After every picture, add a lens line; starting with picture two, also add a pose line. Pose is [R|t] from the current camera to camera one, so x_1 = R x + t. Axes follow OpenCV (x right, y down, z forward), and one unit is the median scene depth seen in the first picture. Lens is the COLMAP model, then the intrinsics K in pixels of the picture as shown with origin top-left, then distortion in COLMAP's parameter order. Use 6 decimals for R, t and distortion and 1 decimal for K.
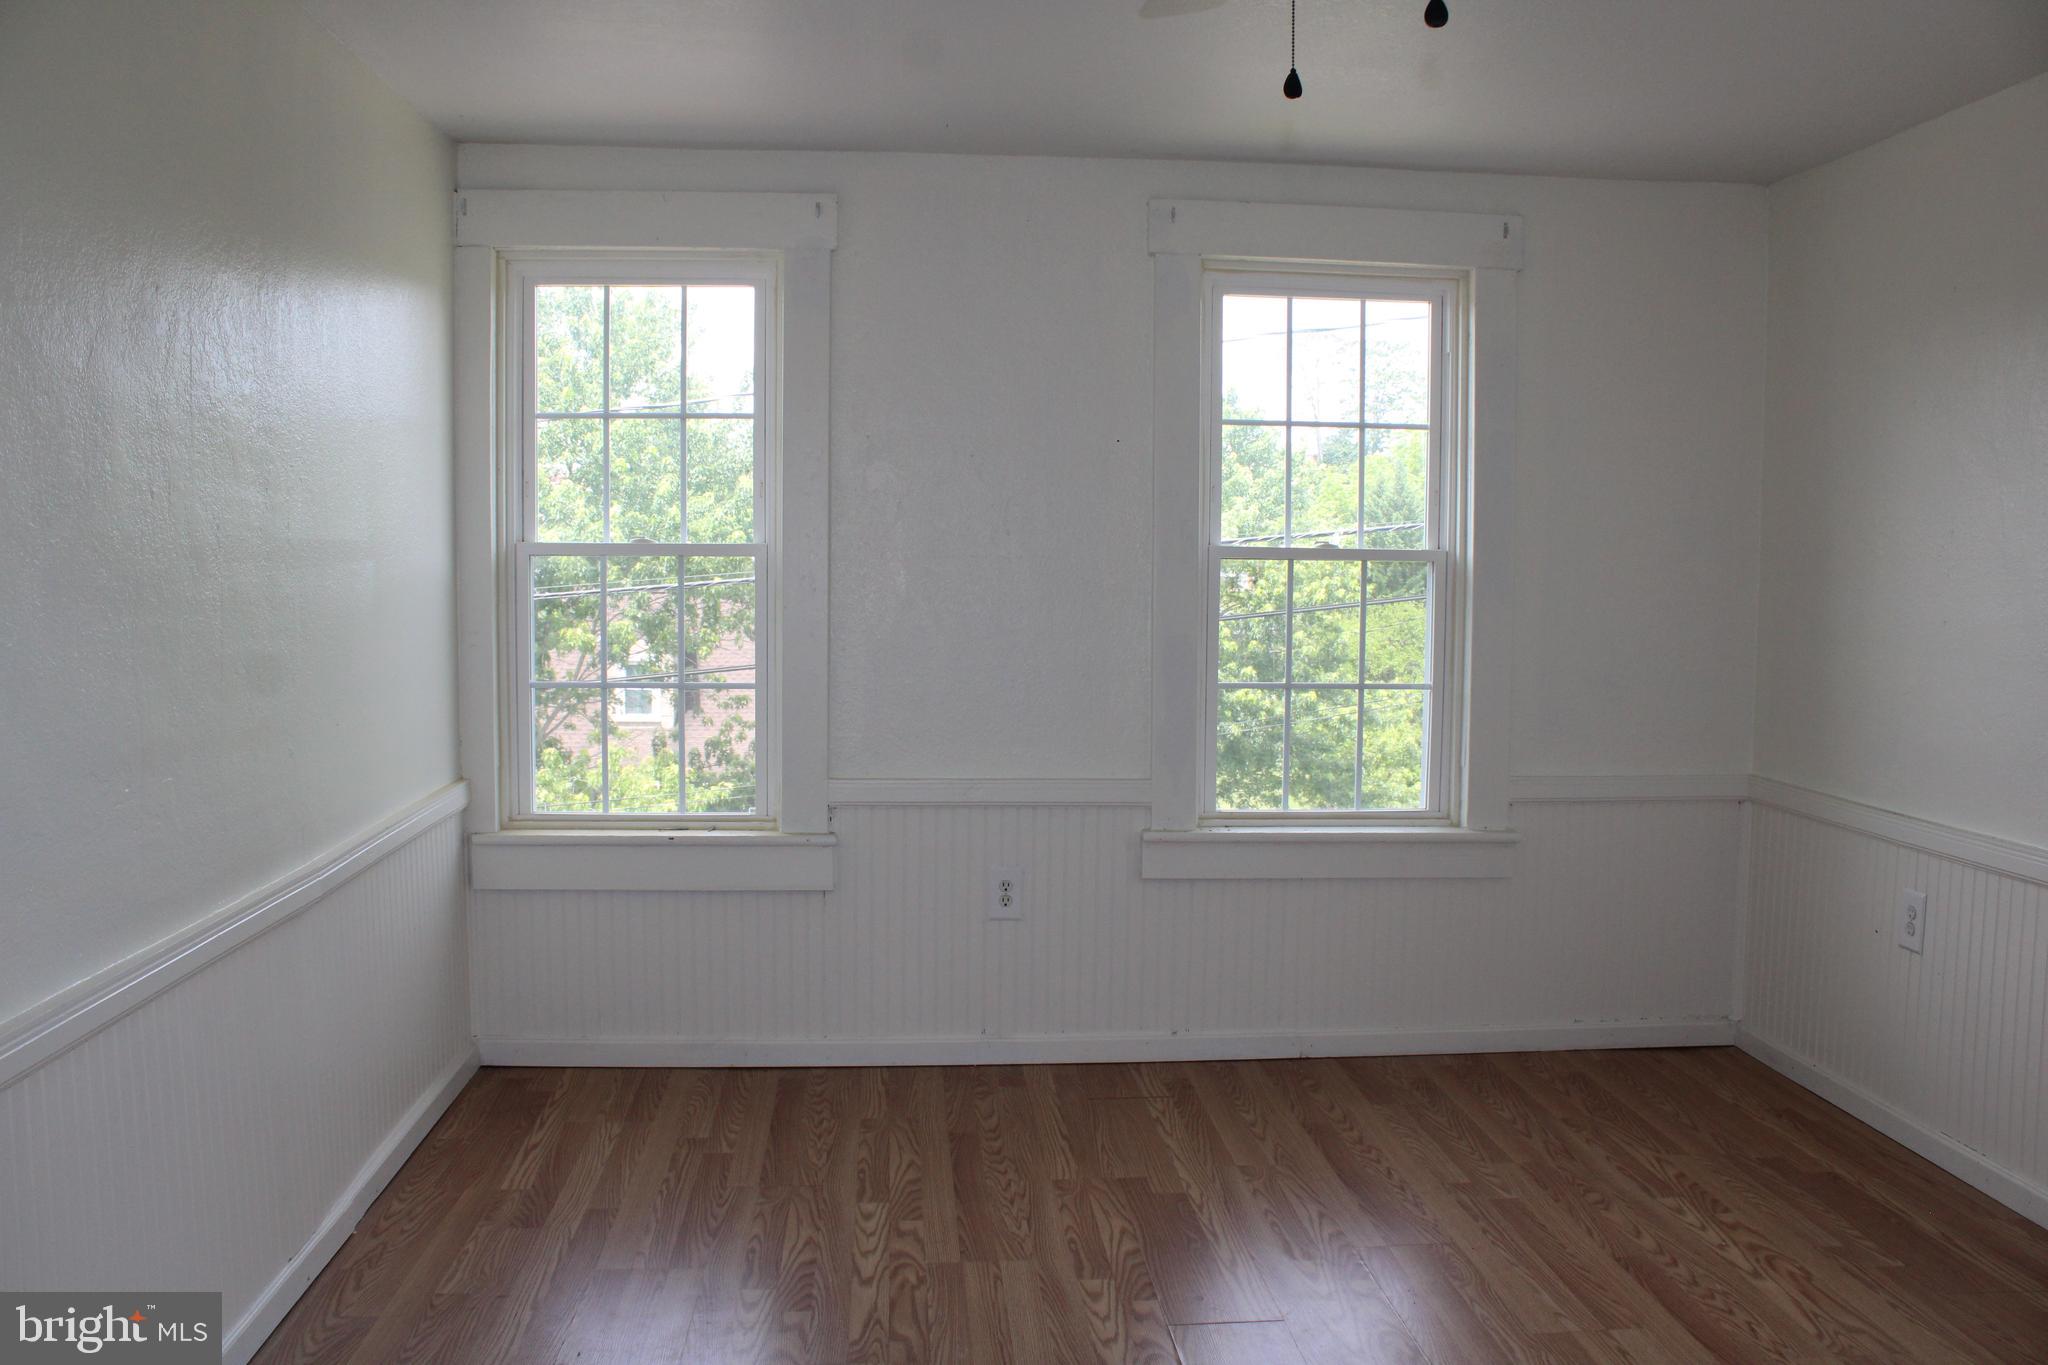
lens RADIAL K [[1683.0, 0, 1023.2], [0, 1683.0, 675.0], [0, 0, 1]] dist [-0.164933, 0.126543]
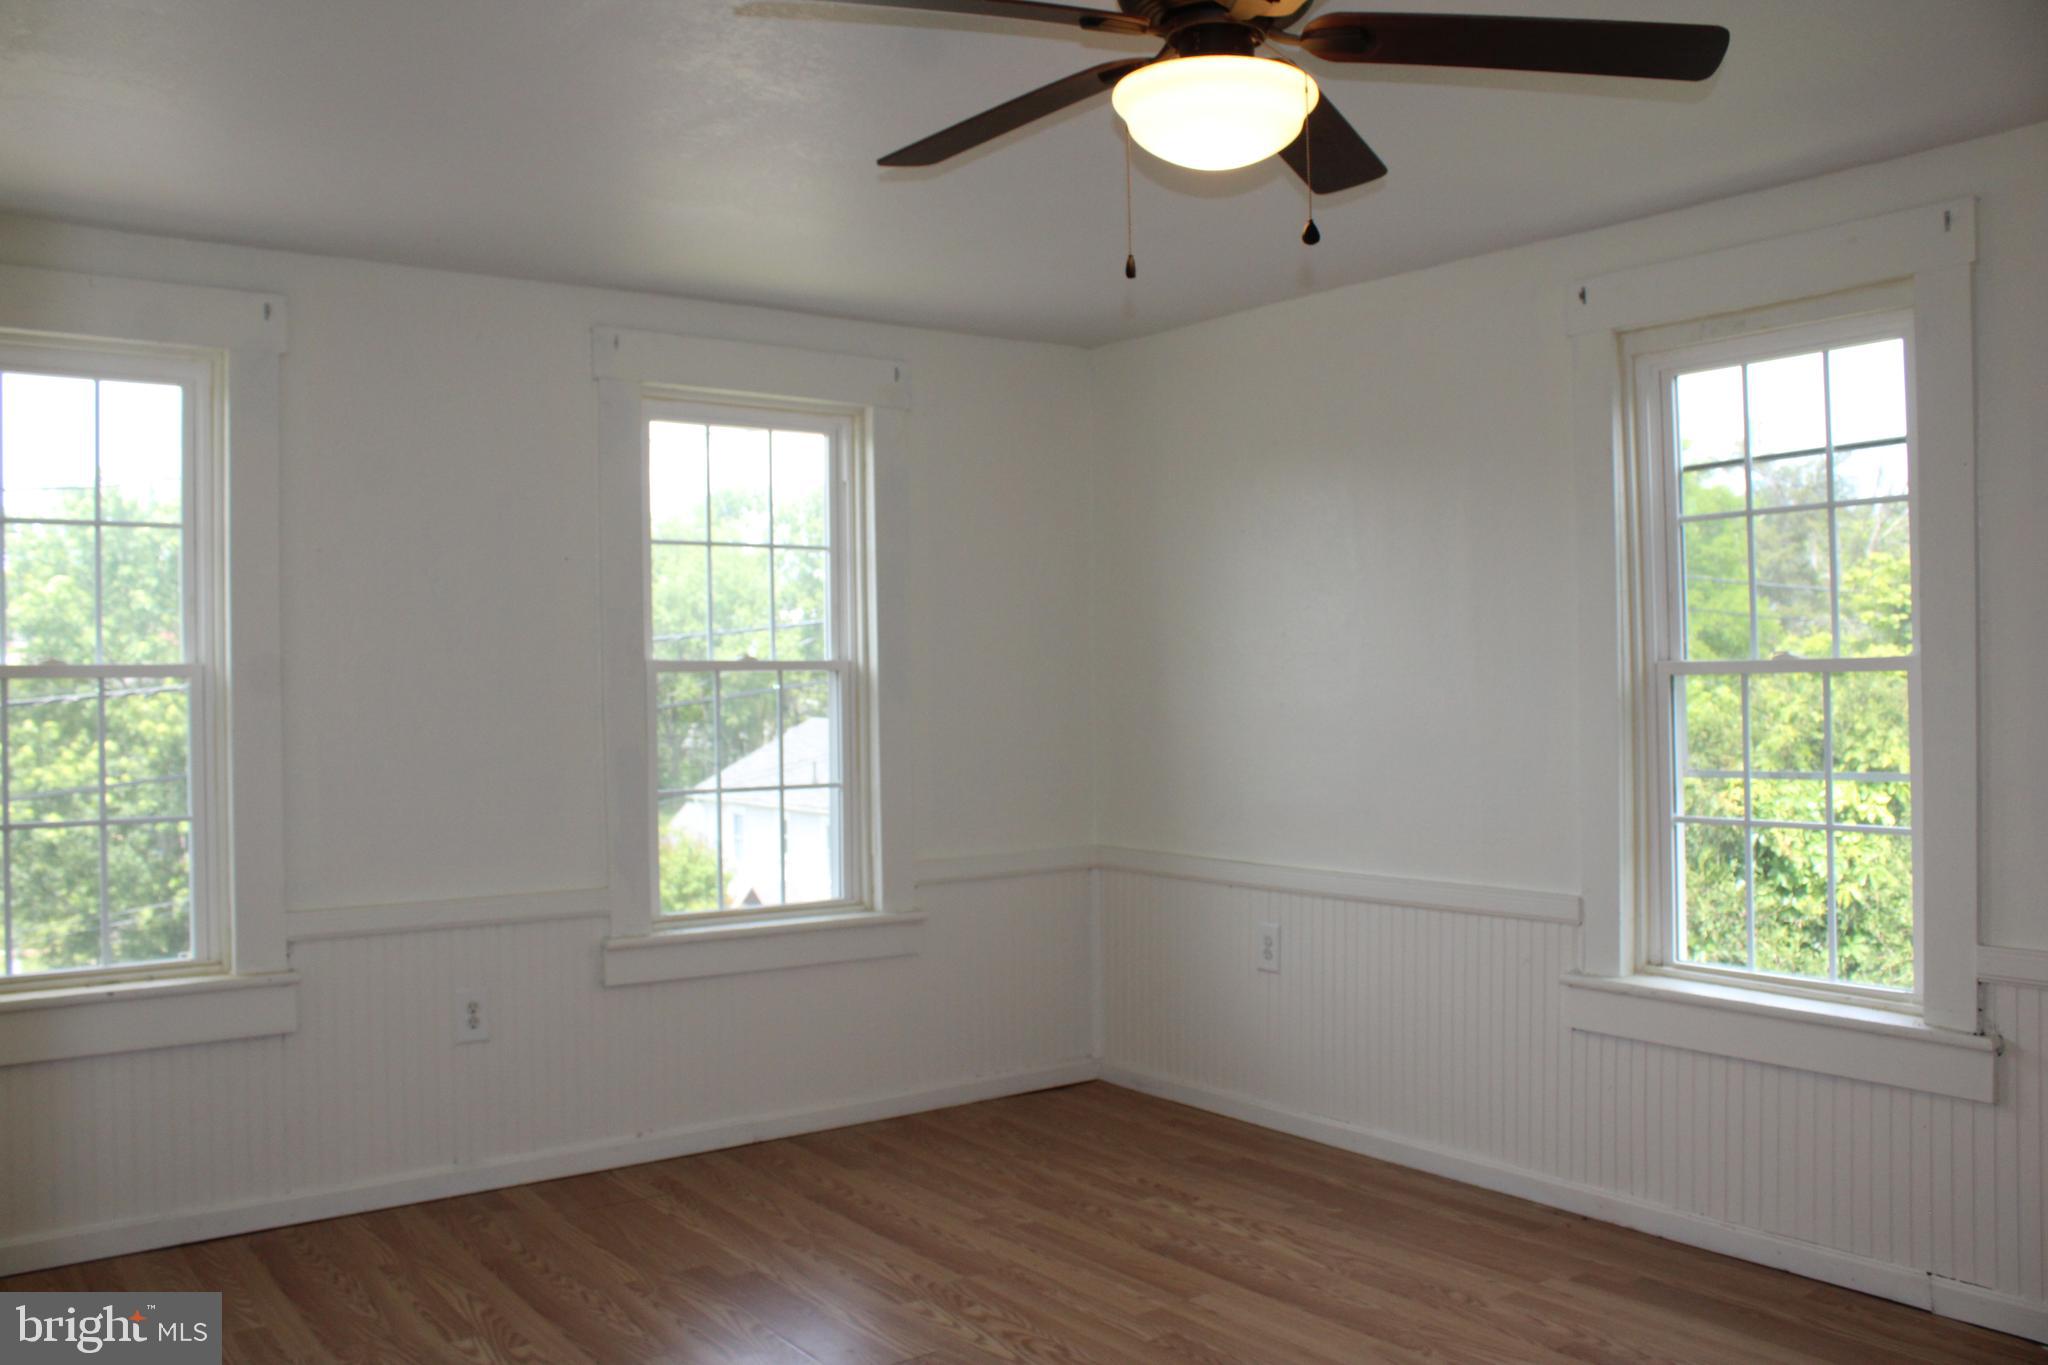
lens RADIAL K [[1683.0, 0, 1020.9], [0, 1683.0, 663.9], [0, 0, 1]] dist [-0.164933, 0.126543]
pose [[0.847236, -0.015681, 0.530986, -0.252737], [0.057577, 0.996386, -0.062445, 0.004133], [-0.528088, 0.083478, 0.845077, 0.001520]]
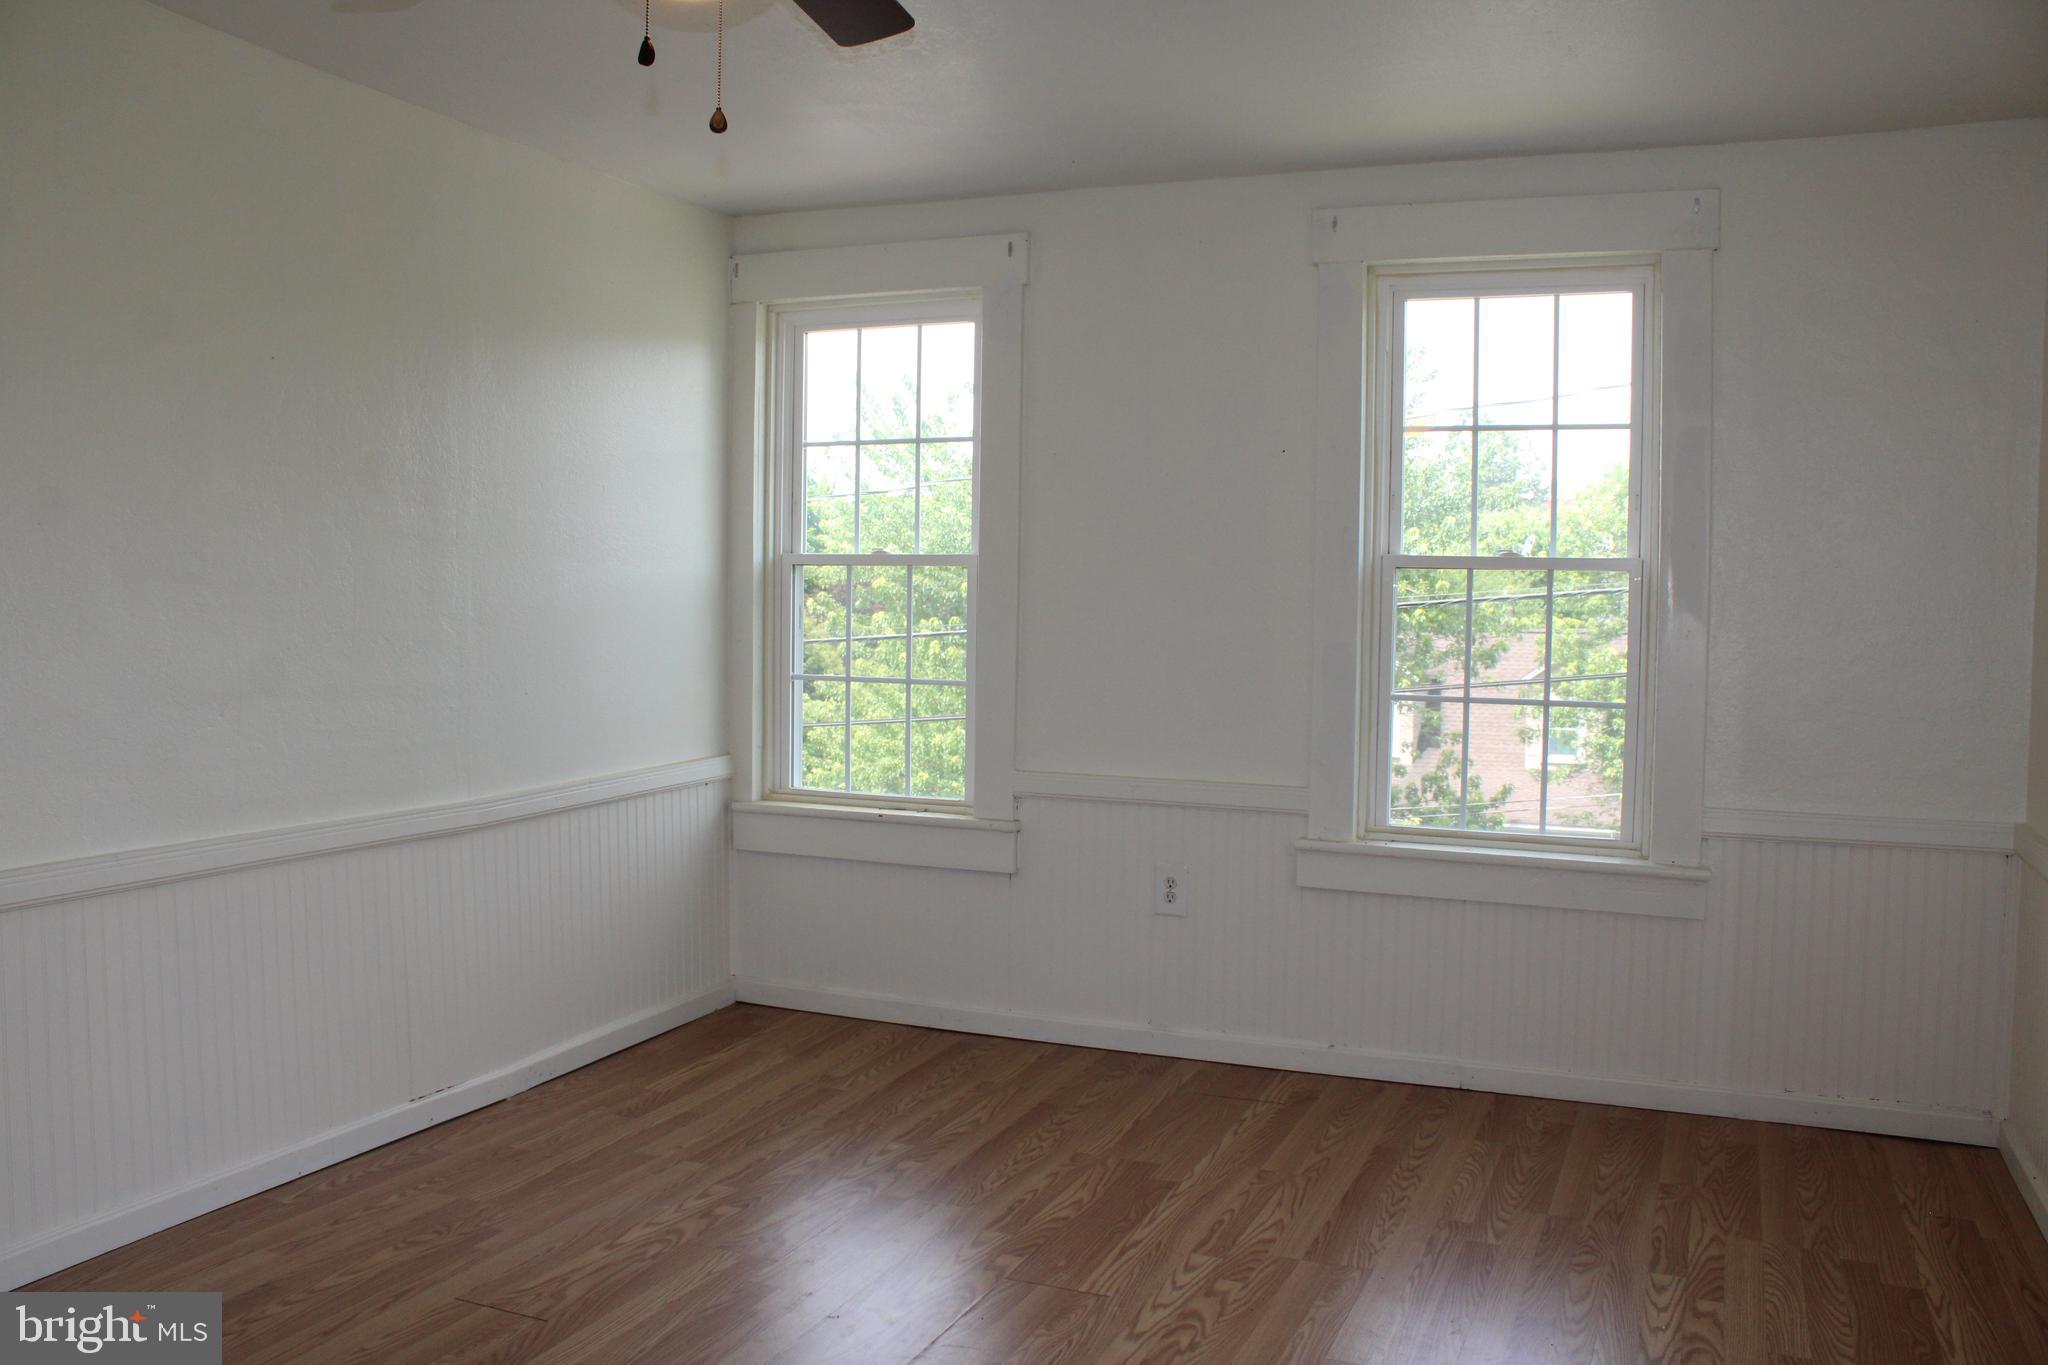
lens RADIAL K [[1683.0, 0, 1024.2], [0, 1683.0, 670.9], [0, 0, 1]] dist [-0.164933, 0.126543]
pose [[0.888587, 0.024250, -0.458067, 0.389914], [-0.036012, 0.999207, -0.016960, 0.016132], [0.457292, 0.031566, 0.888756, 0.035341]]
